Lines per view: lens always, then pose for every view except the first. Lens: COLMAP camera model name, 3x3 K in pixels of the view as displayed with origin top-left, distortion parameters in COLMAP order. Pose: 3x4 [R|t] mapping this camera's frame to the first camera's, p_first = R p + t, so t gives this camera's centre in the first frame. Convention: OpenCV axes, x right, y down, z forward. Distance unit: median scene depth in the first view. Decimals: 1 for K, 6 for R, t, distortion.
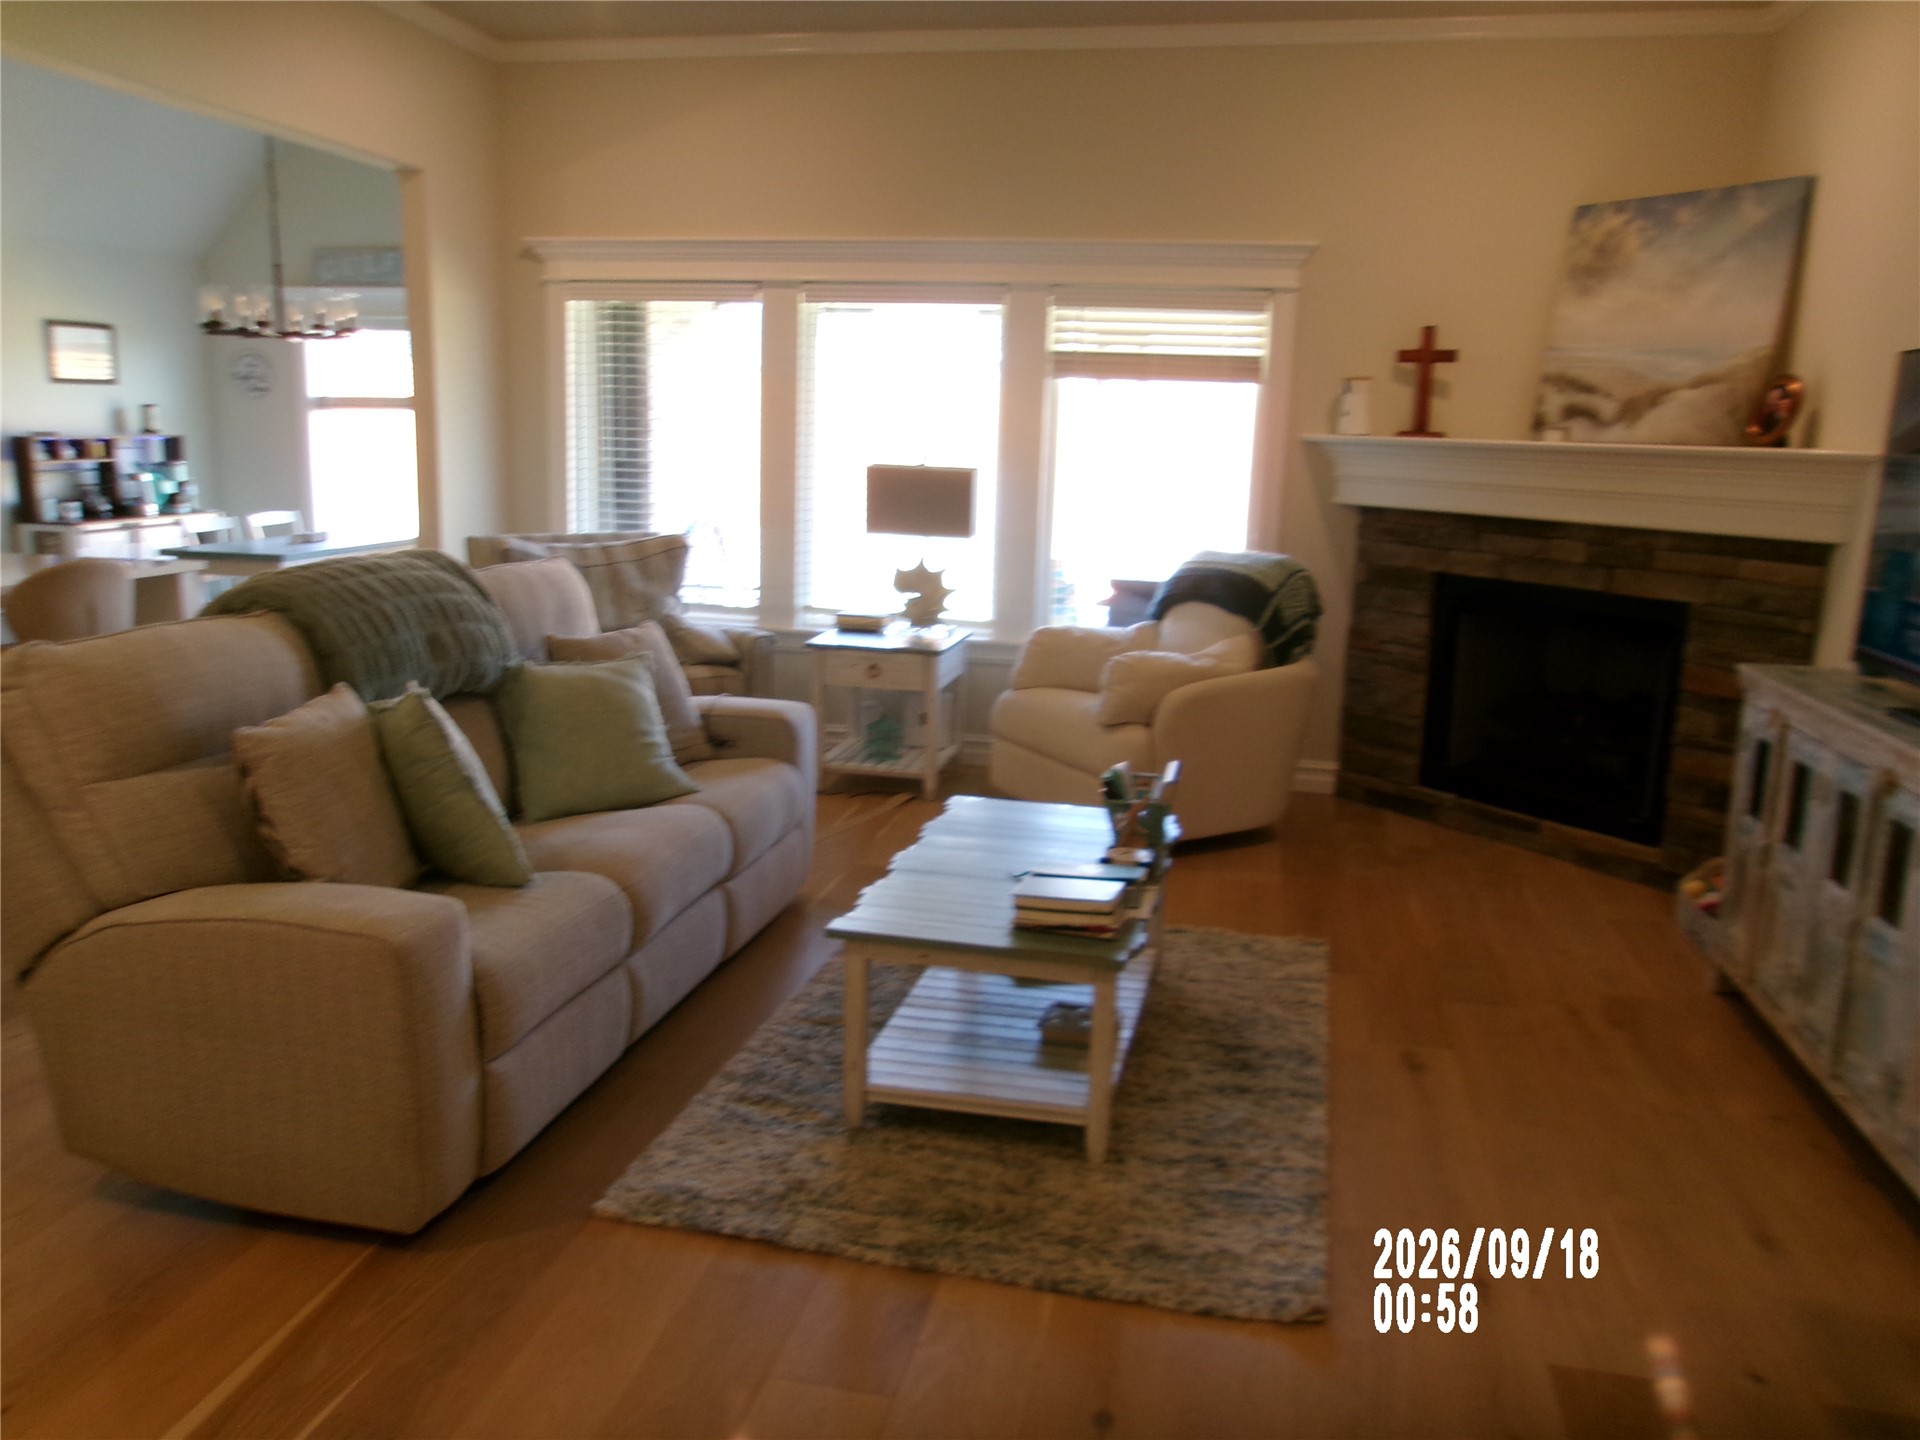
lens RADIAL K [[1511.8, 0, 957.0], [0, 1511.8, 725.6], [0, 0, 1]] dist [-0.069431, 0.105182]
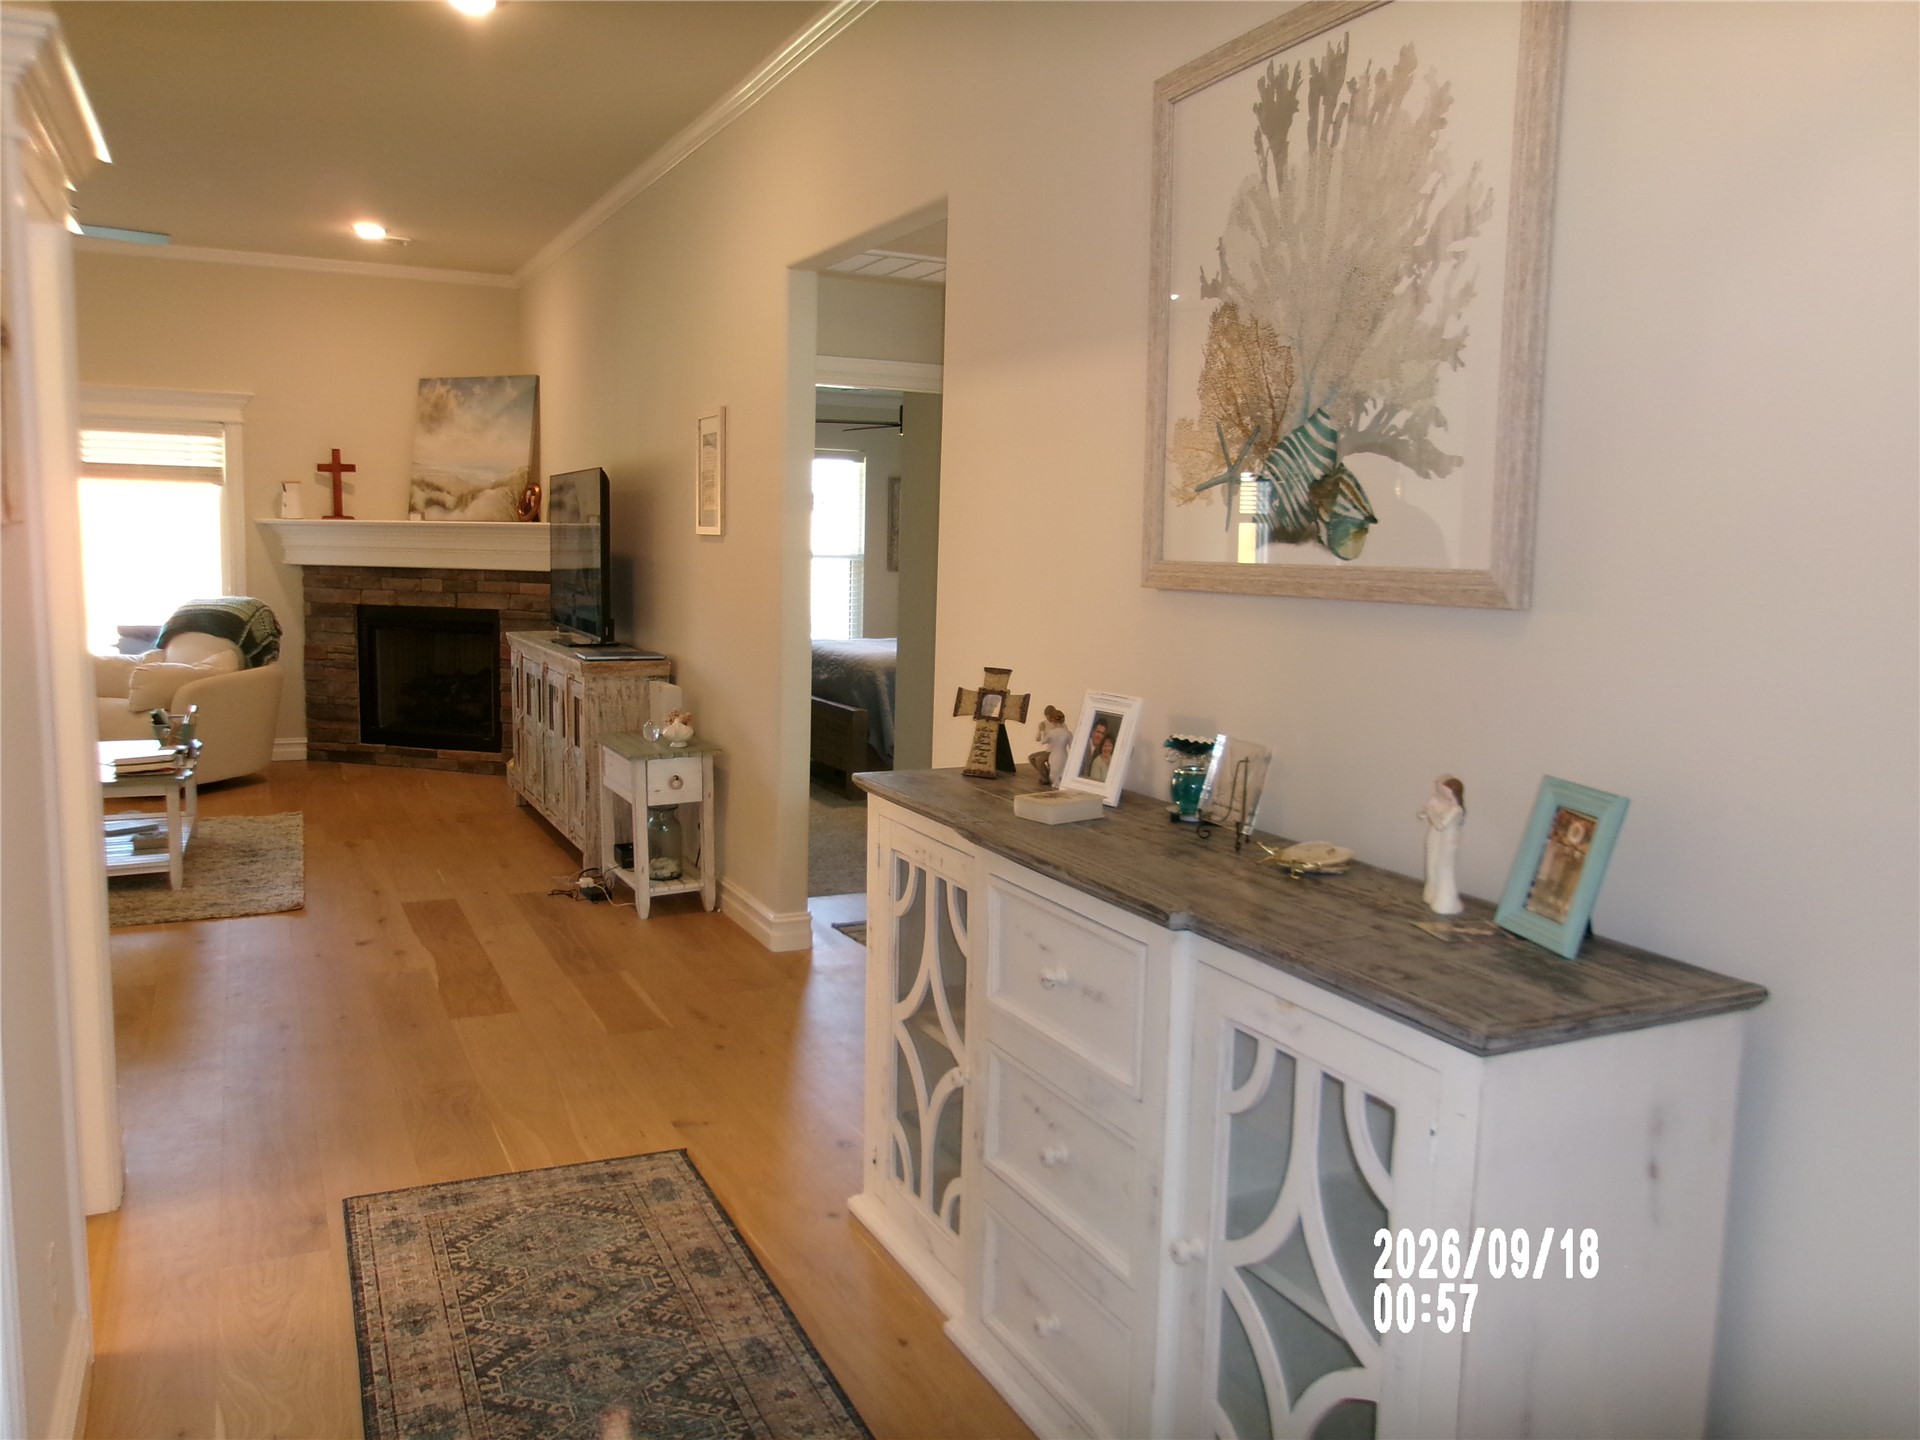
lens RADIAL K [[1511.8, 0, 957.0], [0, 1511.8, 725.6], [0, 0, 1]] dist [-0.069431, 0.105182]
pose [[0.798257, -0.088956, 0.595712, -0.129040], [0.121109, 0.992539, -0.014073, 0.126007], [-0.590016, 0.083380, 0.803074, -0.639876]]
